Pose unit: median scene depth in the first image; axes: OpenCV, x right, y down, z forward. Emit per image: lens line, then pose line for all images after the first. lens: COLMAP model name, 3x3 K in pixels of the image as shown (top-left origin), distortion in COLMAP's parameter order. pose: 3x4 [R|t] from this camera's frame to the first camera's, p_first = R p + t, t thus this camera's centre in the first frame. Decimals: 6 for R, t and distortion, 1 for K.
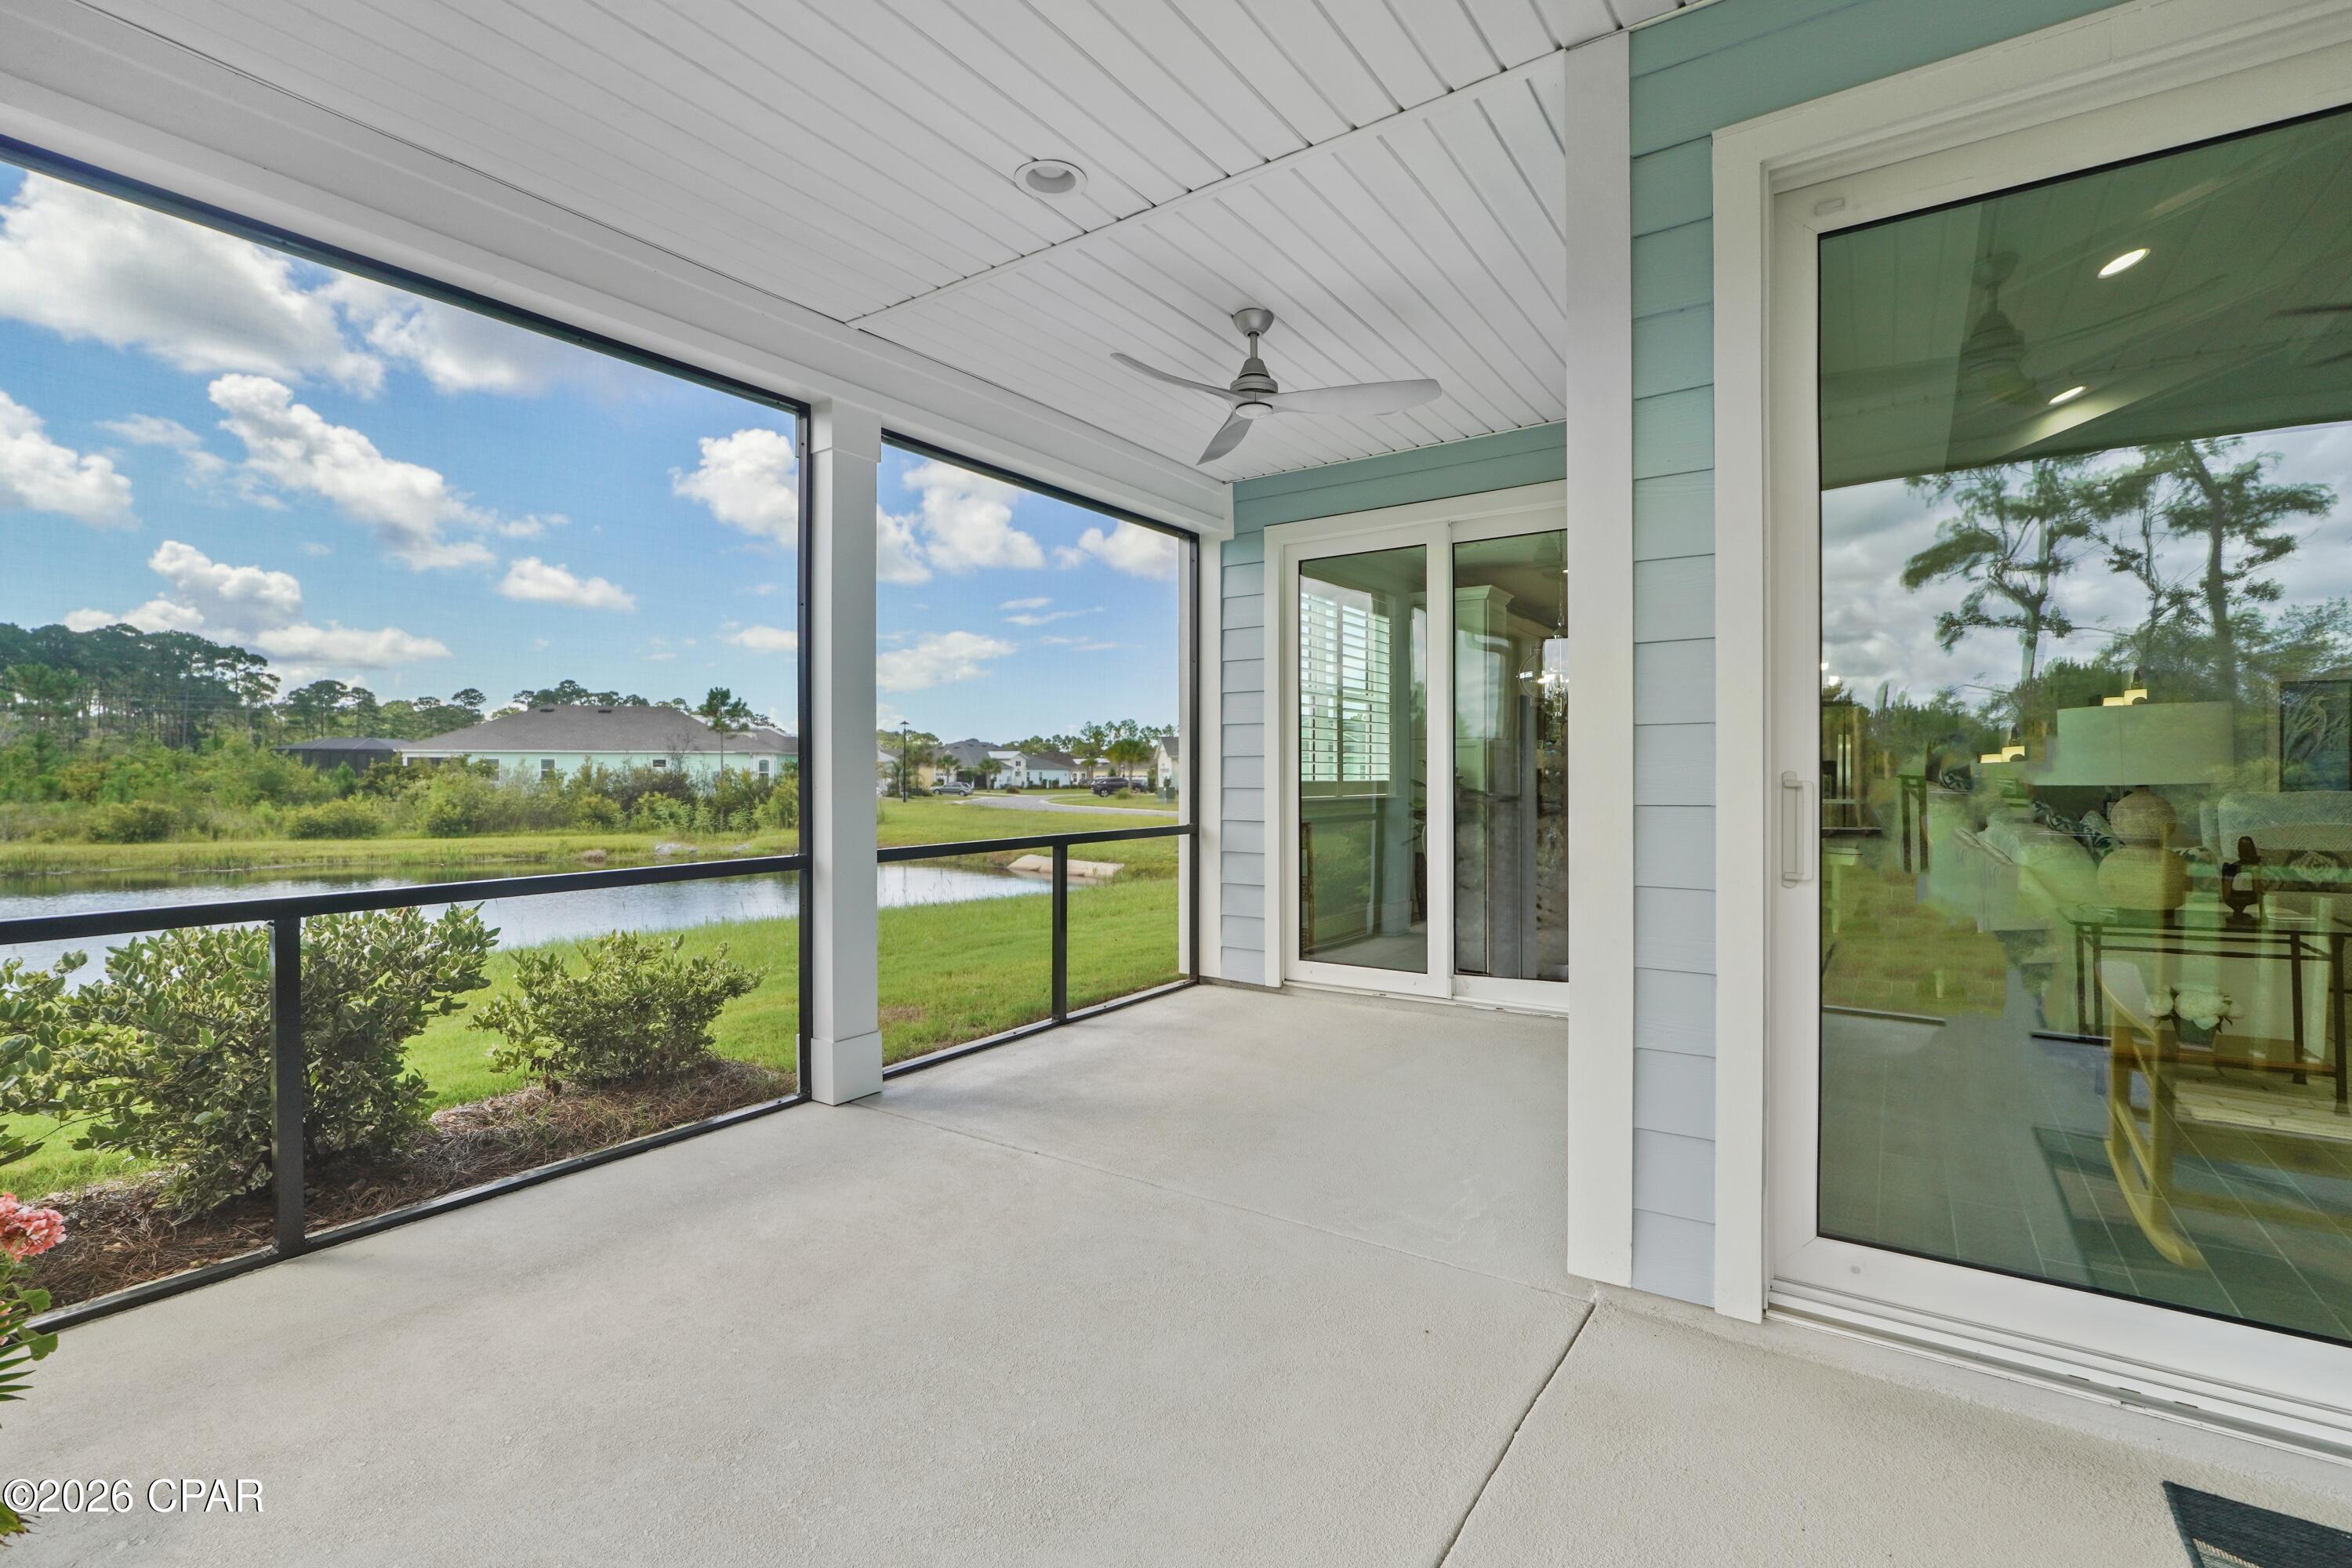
lens RADIAL K [[1053.9, 0, 1176.0], [0, 1053.9, 784.0], [0, 0, 1]] dist [-0.003960, -0.000494]
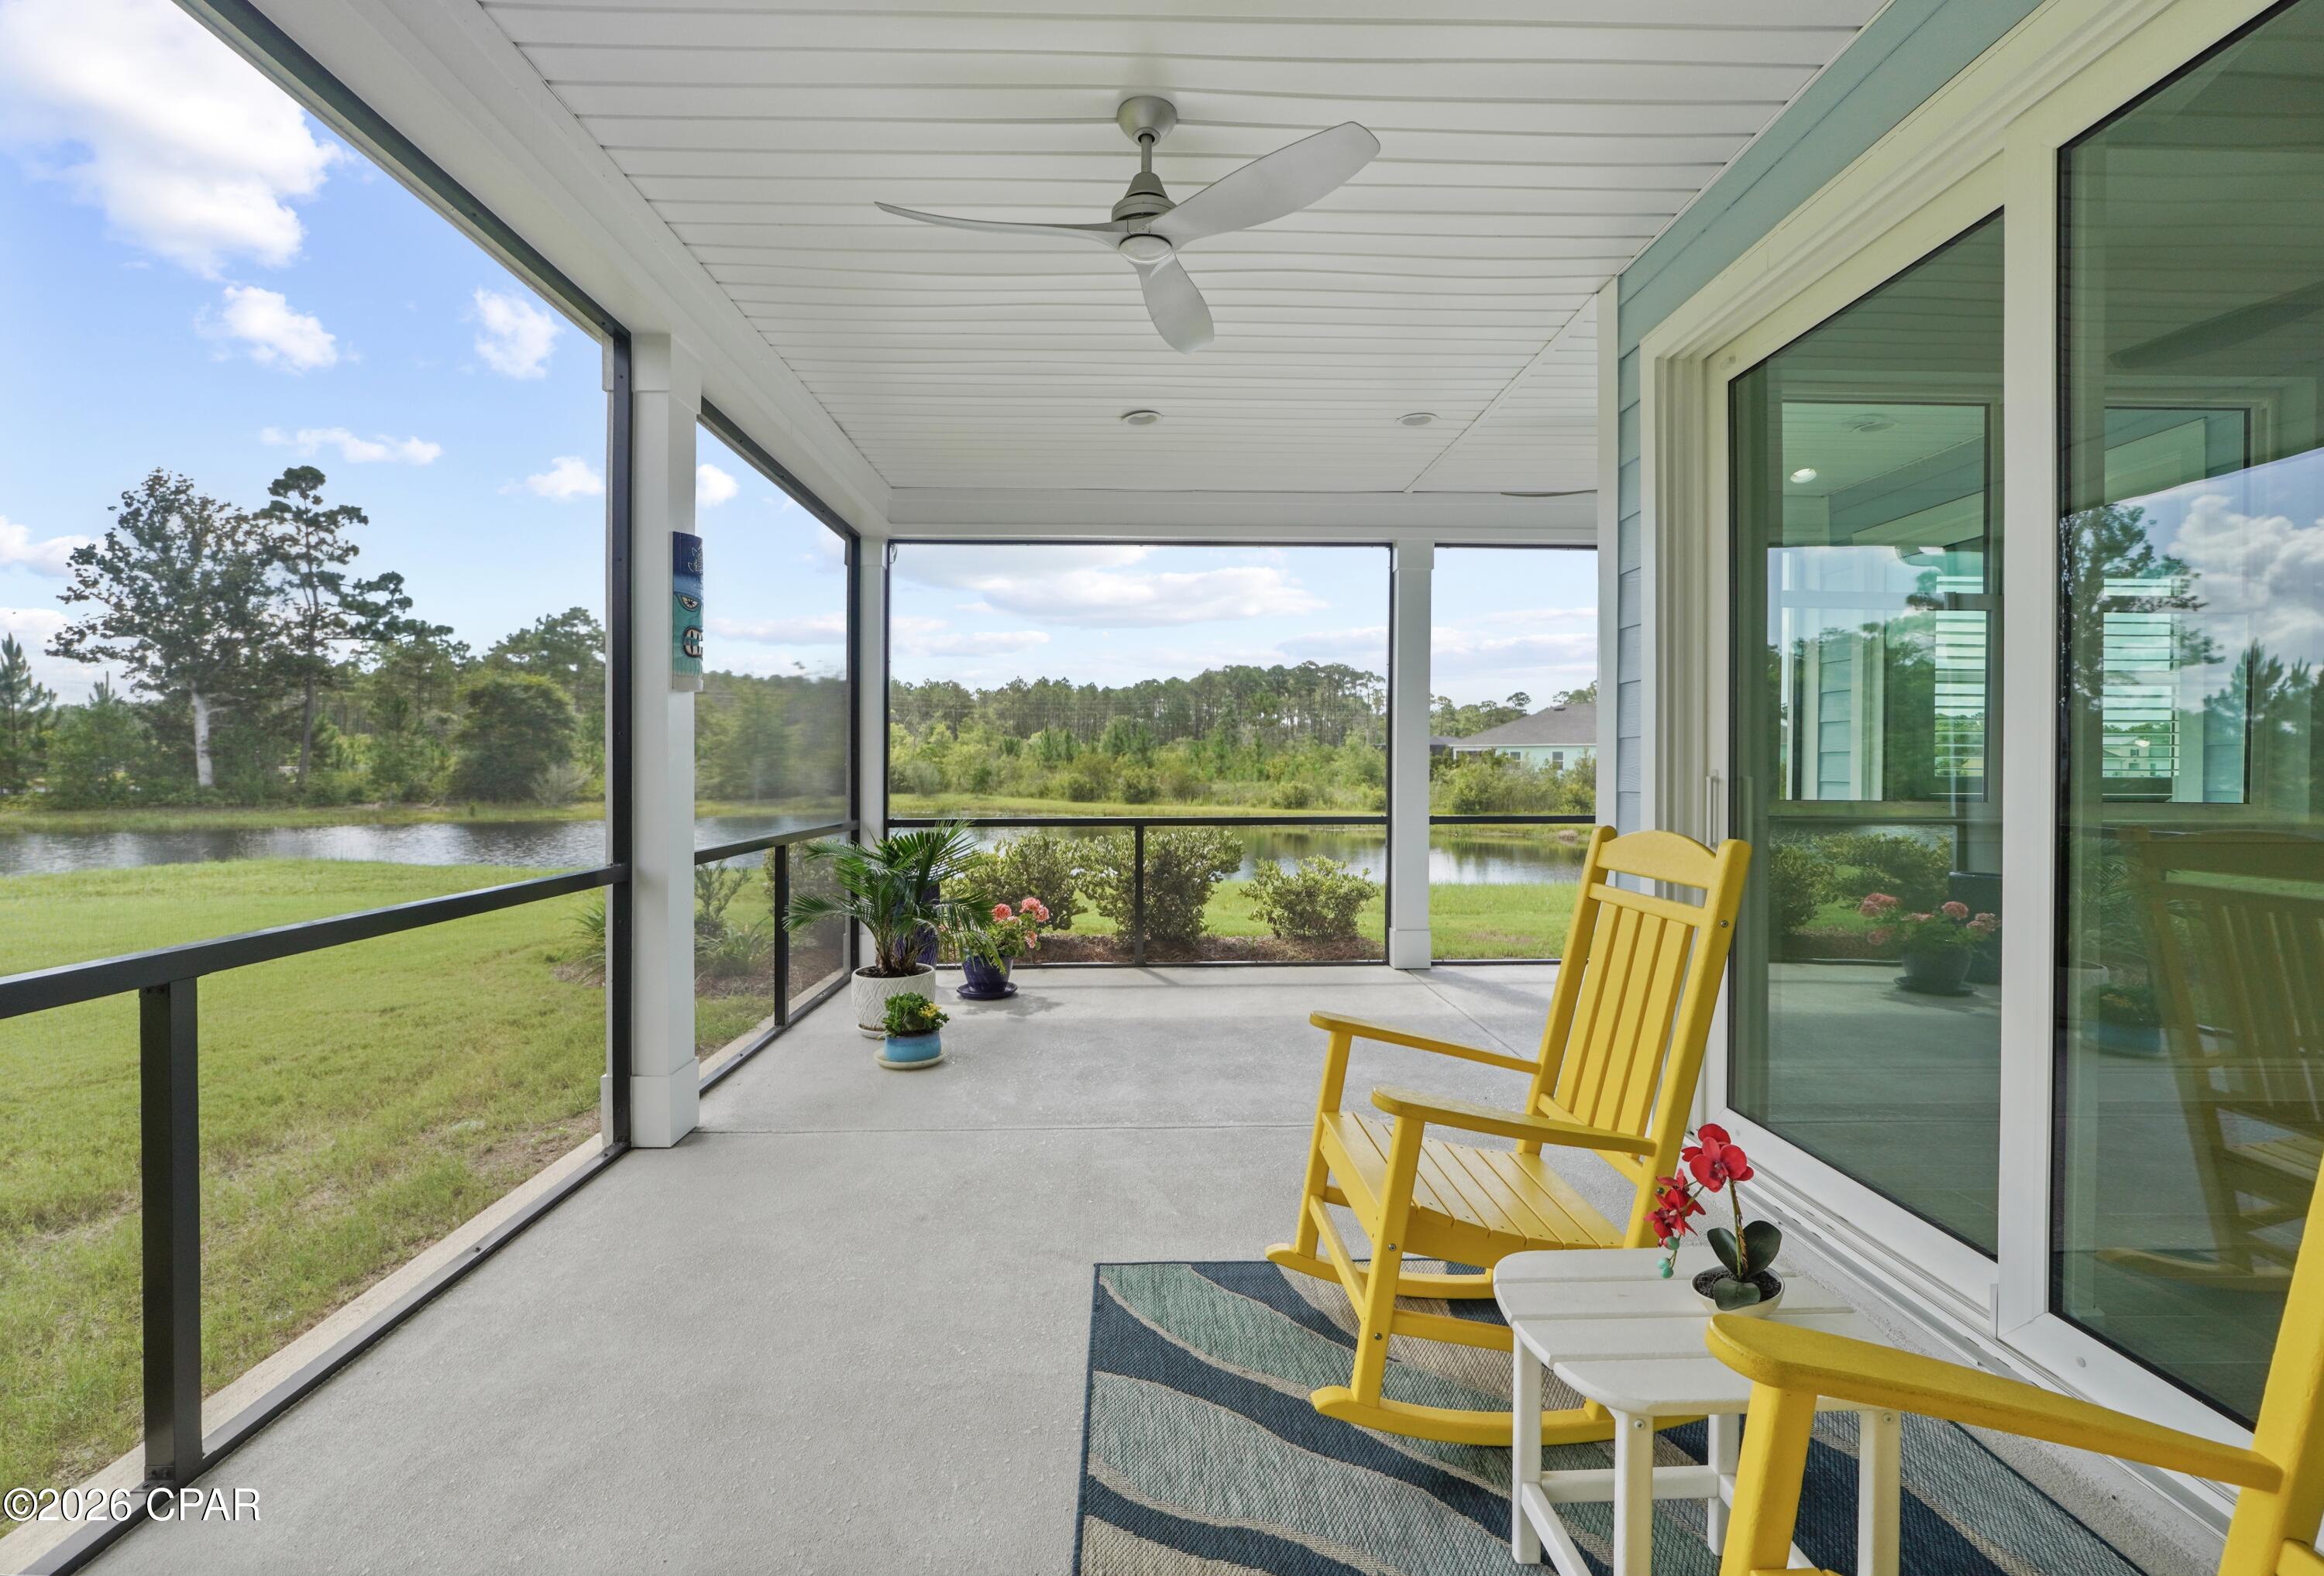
lens RADIAL K [[1026.8, 0, 1158.6], [0, 1026.8, 762.9], [0, 0, 1]] dist [-0.015812, 0.000141]
pose [[0.589183, 0.001270, -0.807999, 0.749828], [-0.010034, 0.999933, -0.005745, -0.001942], [0.807938, 0.011493, 0.589156, -0.241371]]
